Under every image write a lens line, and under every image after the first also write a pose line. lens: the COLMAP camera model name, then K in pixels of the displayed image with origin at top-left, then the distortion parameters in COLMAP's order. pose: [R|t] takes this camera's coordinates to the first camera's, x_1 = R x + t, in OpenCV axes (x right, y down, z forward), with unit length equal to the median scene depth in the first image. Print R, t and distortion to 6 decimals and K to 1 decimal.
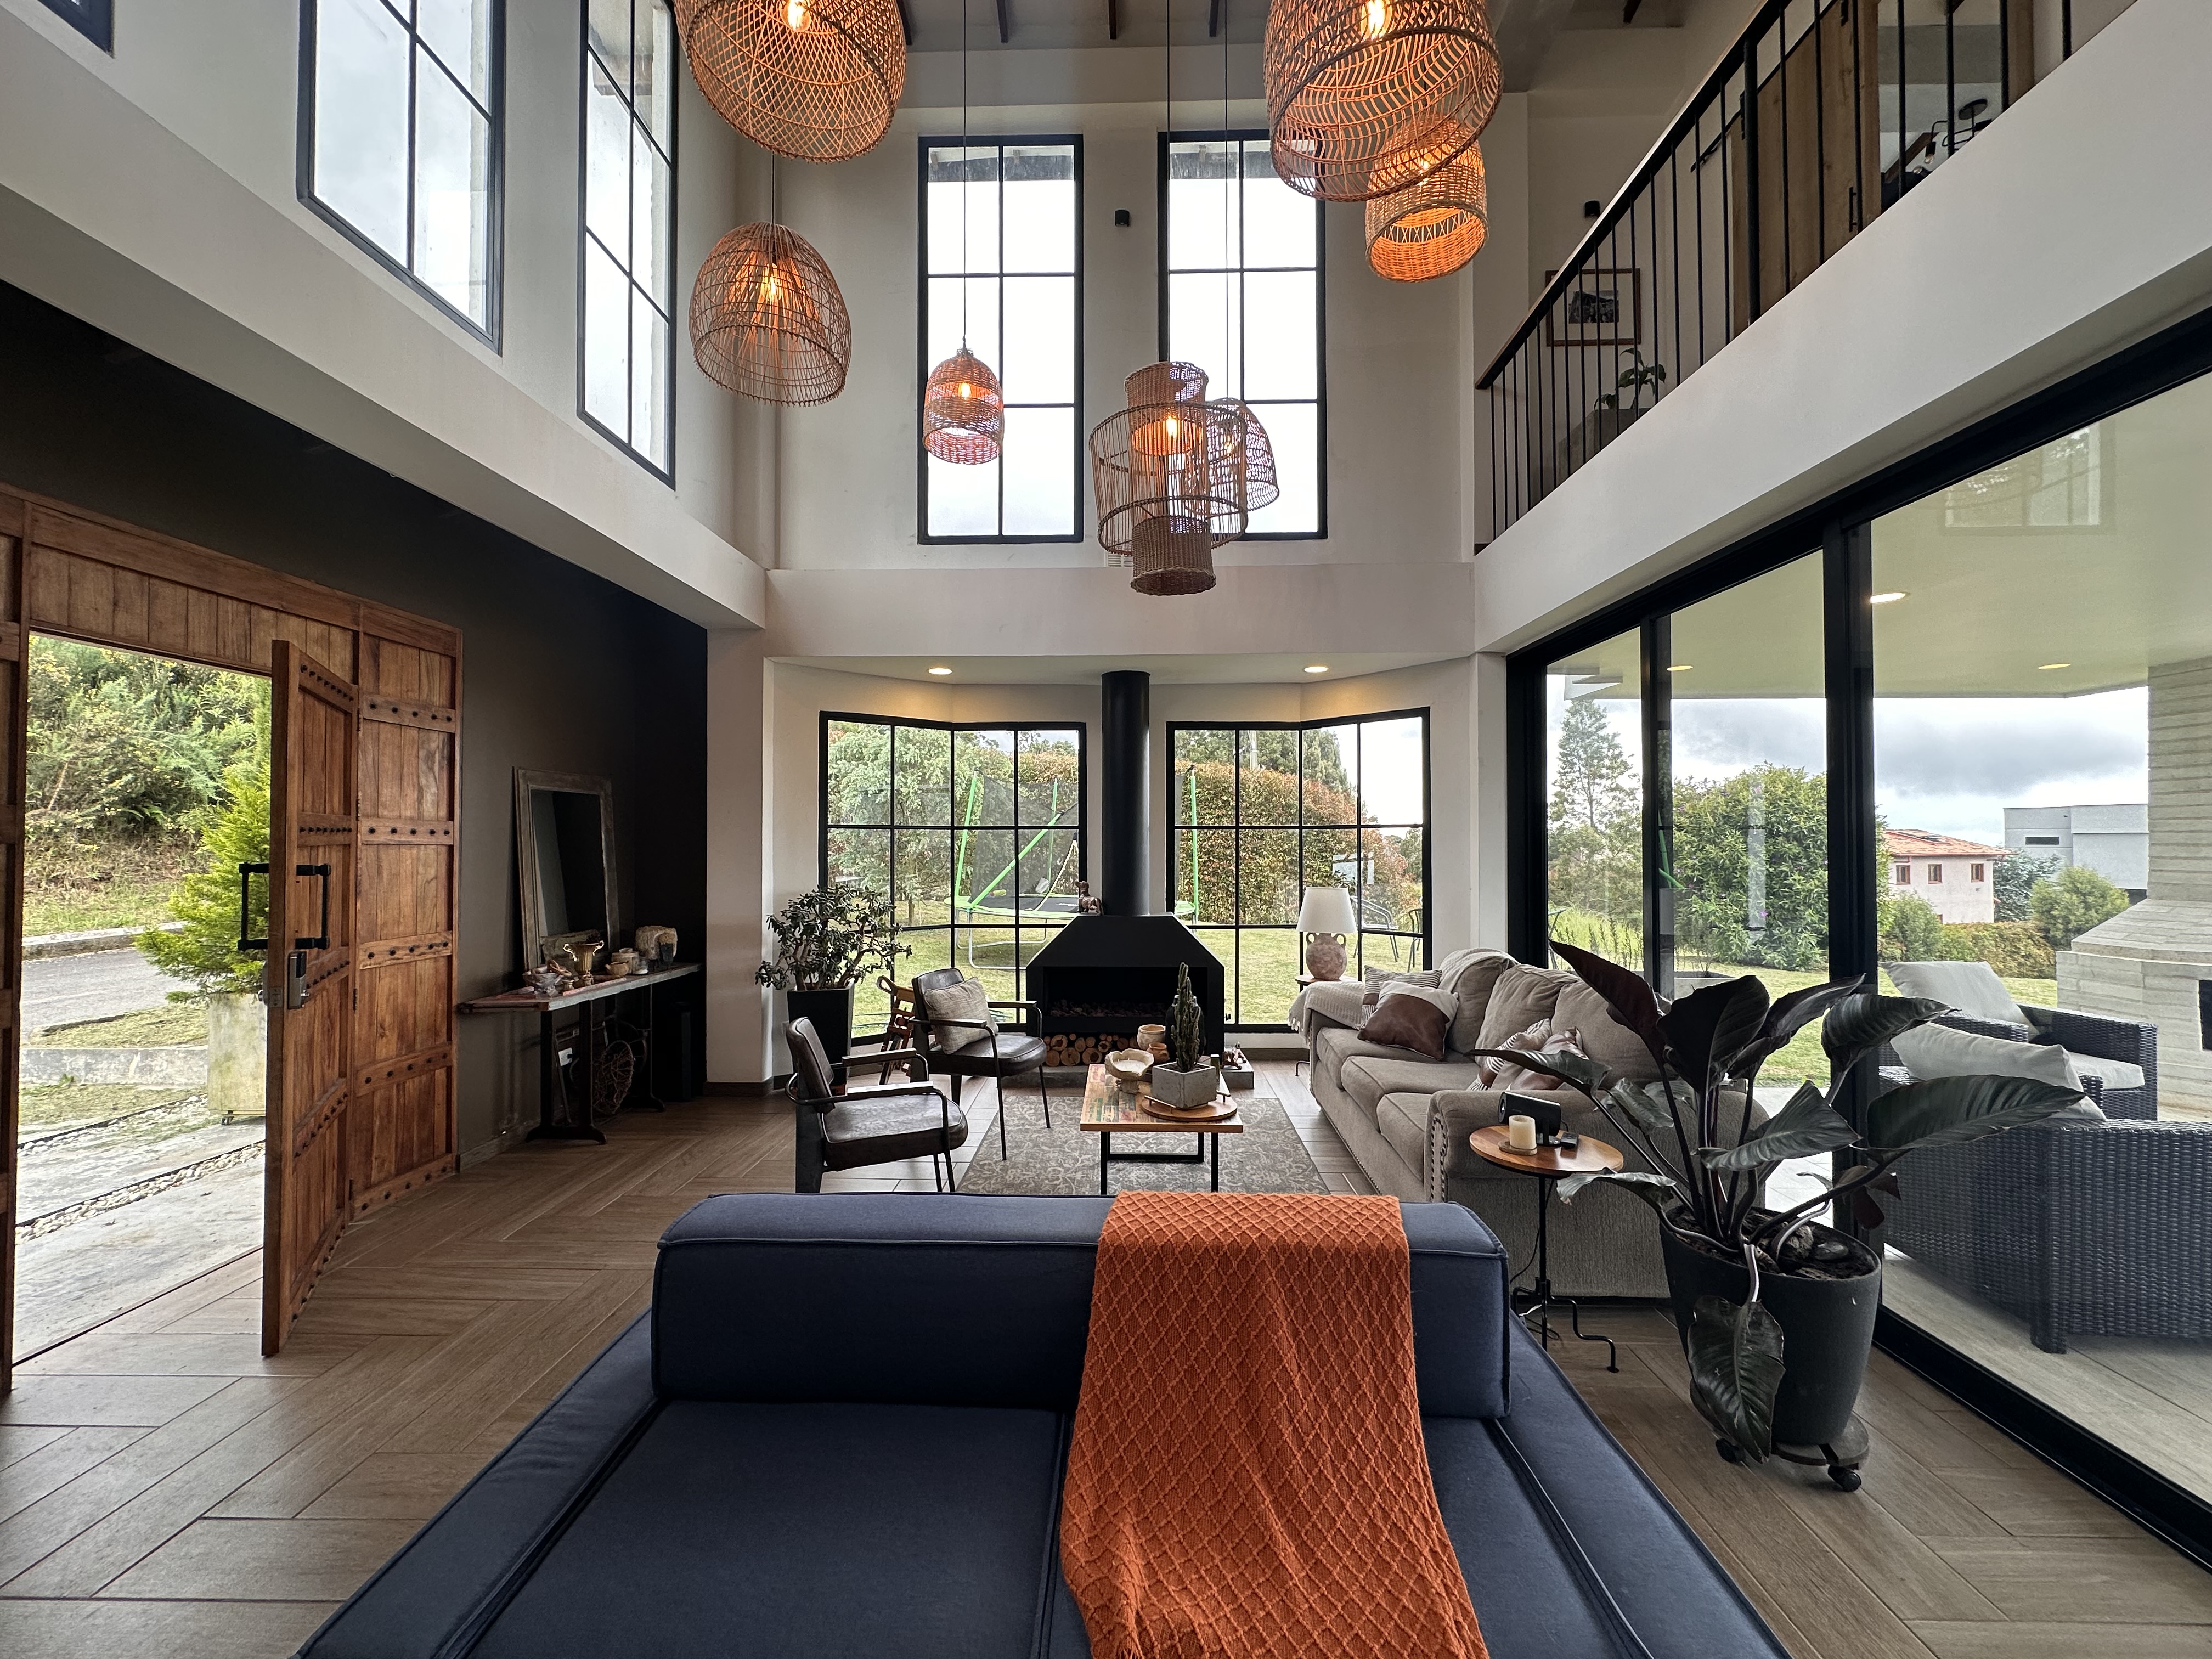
lens RADIAL K [[879.1, 0, 1106.0], [0, 879.1, 829.5], [0, 0, 1]] dist [-0.000183, -0.000083]
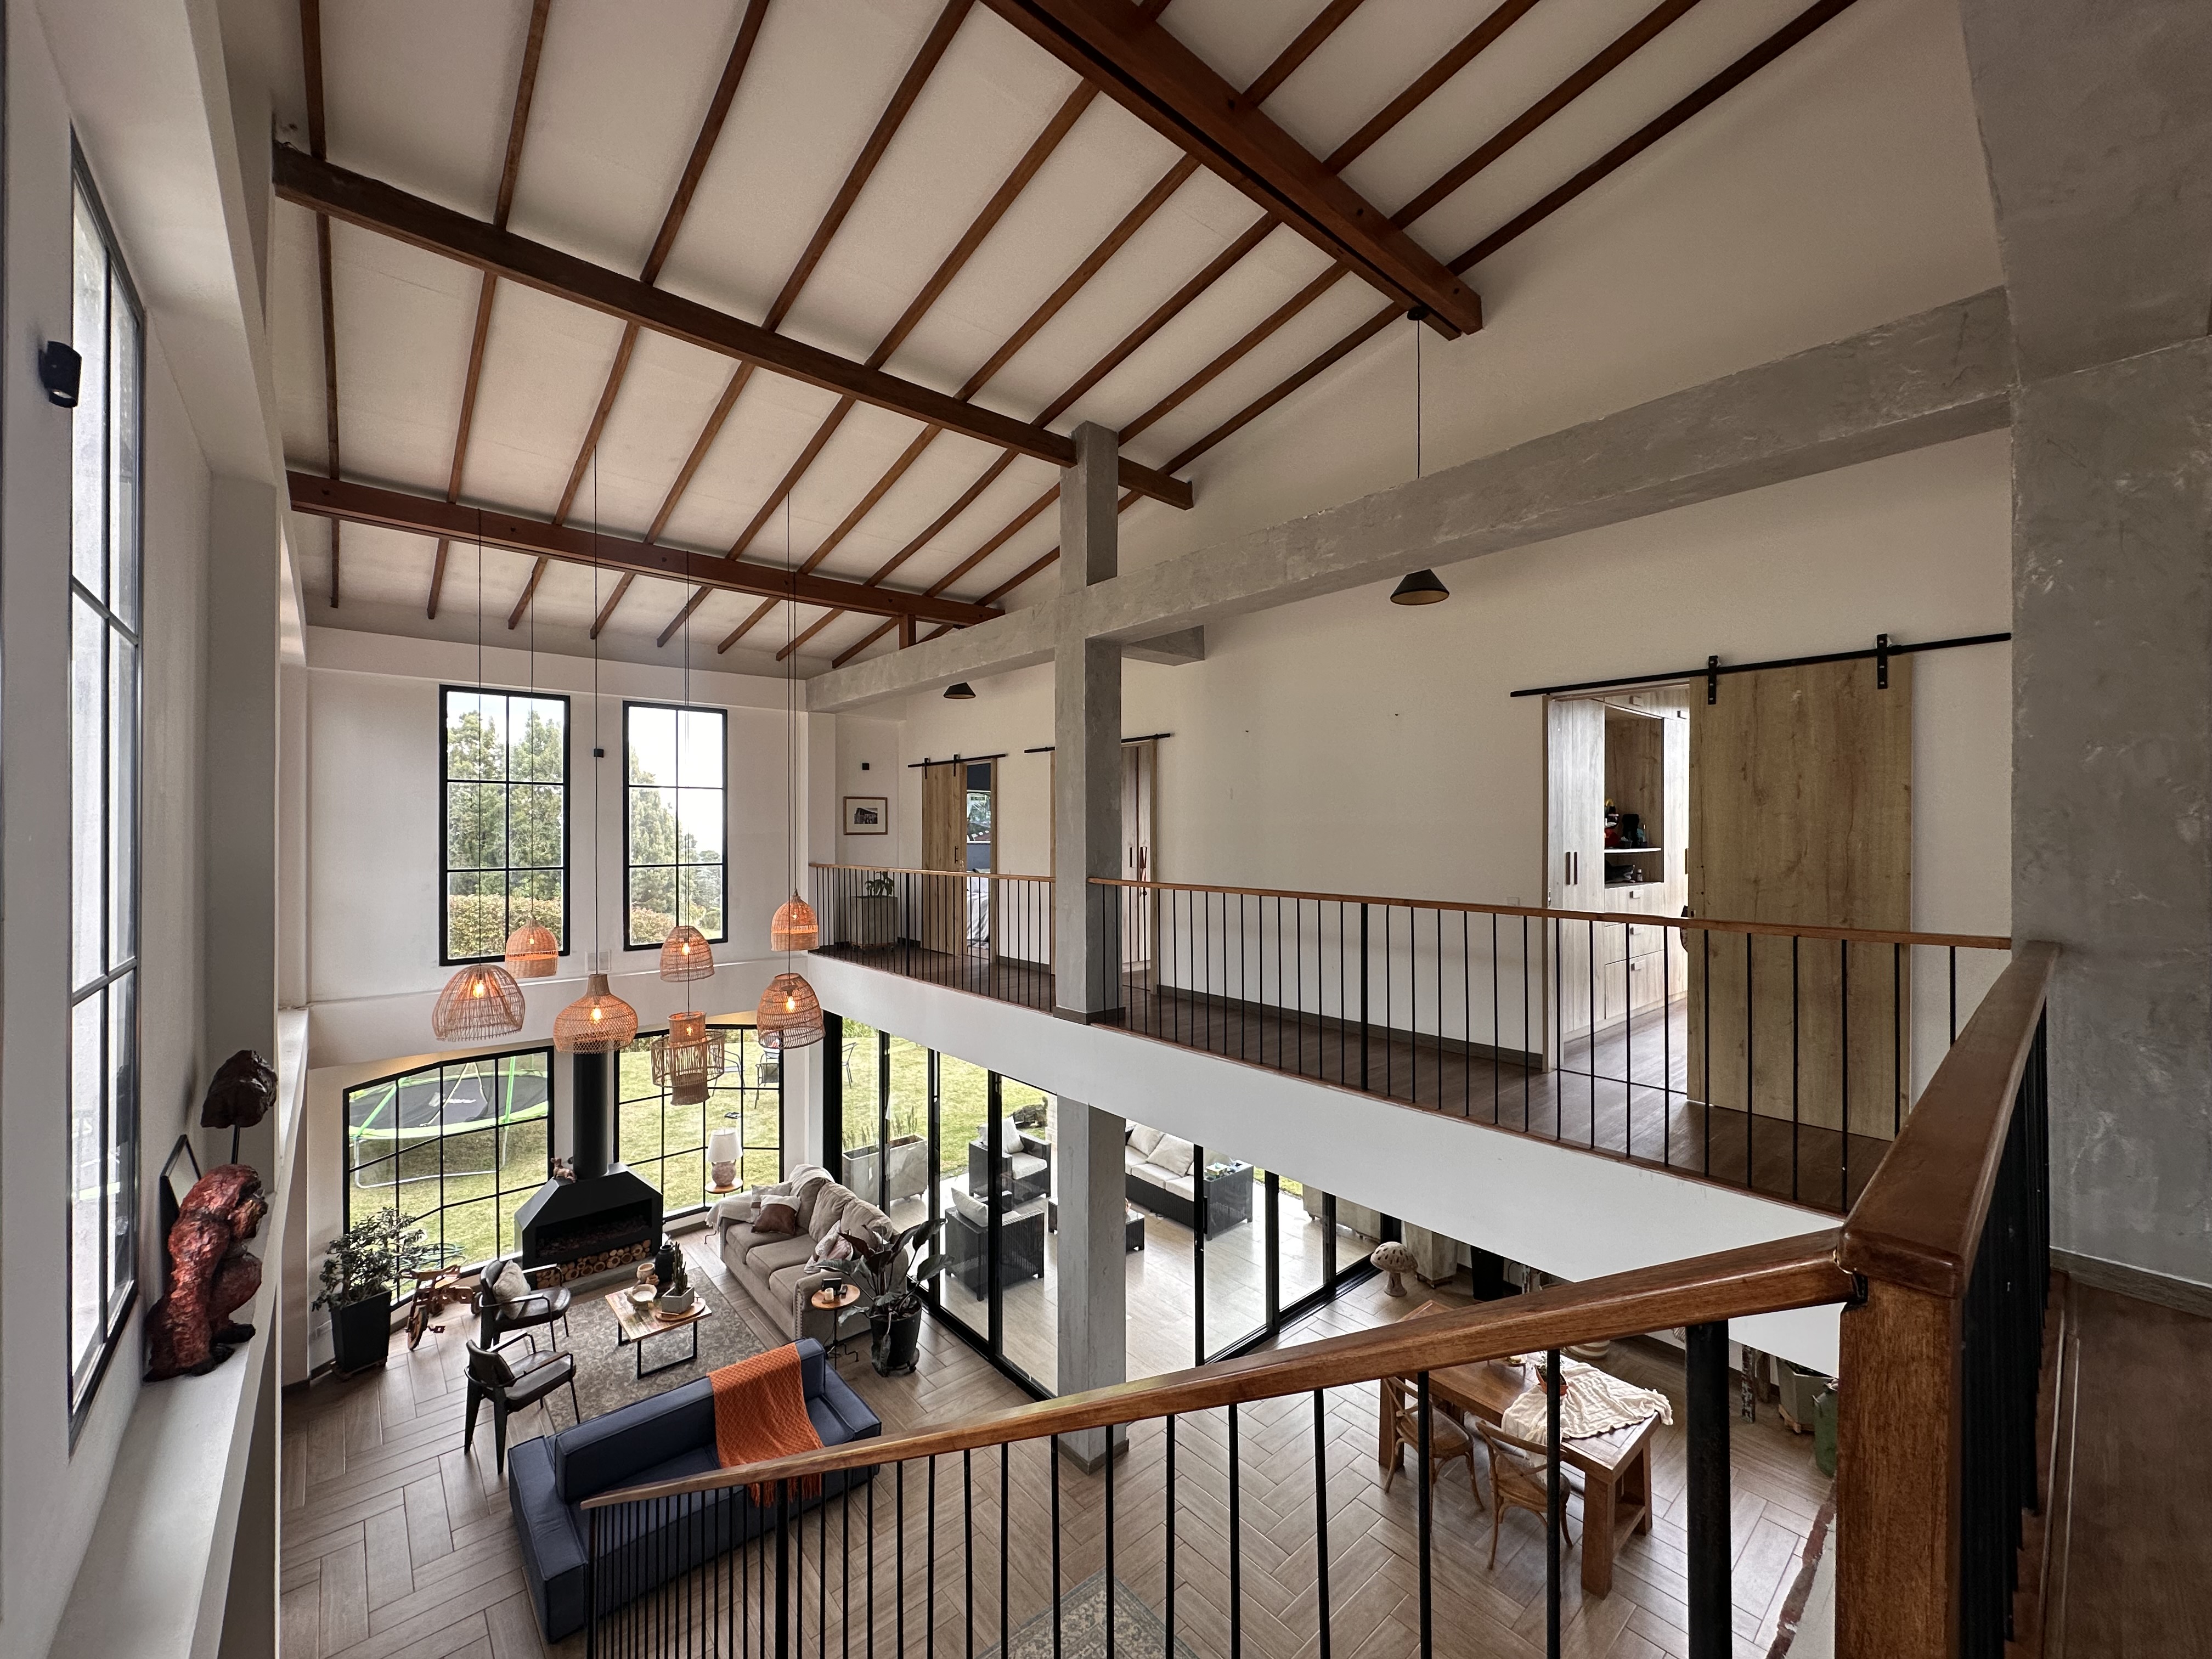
lens RADIAL K [[879.1, 0, 1106.0], [0, 879.1, 829.5], [0, 0, 1]] dist [-0.000183, -0.000083]
pose [[0.735481, 0.001107, 0.677544, -0.476910], [-0.008889, 0.999928, 0.008016, -0.703143], [-0.677487, -0.011918, 0.735439, -1.006591]]
